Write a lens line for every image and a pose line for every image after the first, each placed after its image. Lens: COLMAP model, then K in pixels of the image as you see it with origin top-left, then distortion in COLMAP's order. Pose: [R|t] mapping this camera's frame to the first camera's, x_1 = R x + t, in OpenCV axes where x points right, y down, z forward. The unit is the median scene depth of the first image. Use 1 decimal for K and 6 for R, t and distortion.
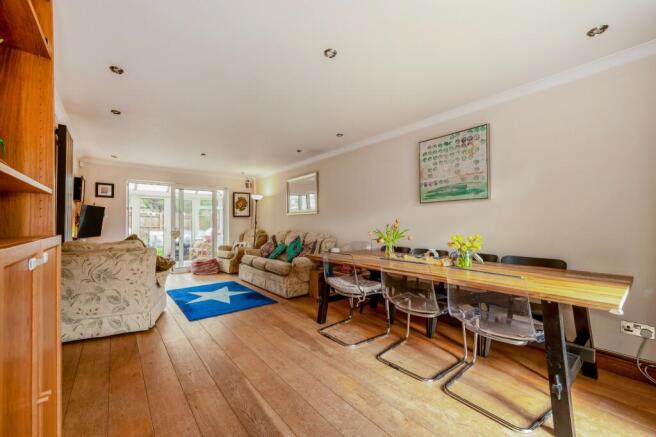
lens RADIAL K [[262.7, 0, 324.5], [0, 262.7, 223.4], [0, 0, 1]] dist [0.000148, -0.000114]
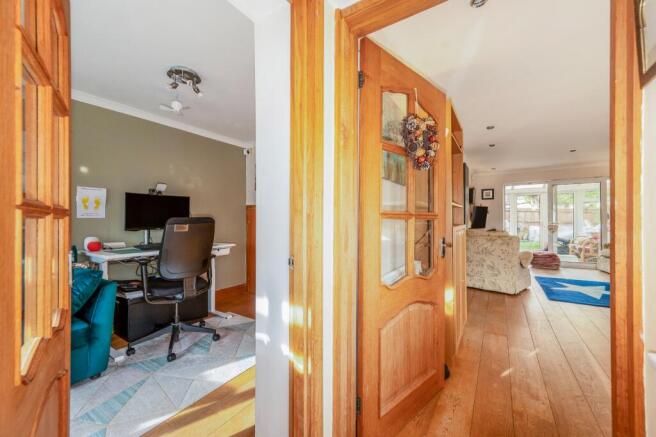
lens RADIAL K [[262.7, 0, 328.0], [0, 262.7, 220.3], [0, 0, 1]] dist [0.000148, -0.000114]
pose [[0.313129, 0.000680, -0.949710, 0.275131], [0.007171, 0.999970, 0.003080, -0.003645], [0.949683, -0.007775, 0.313115, -0.297268]]
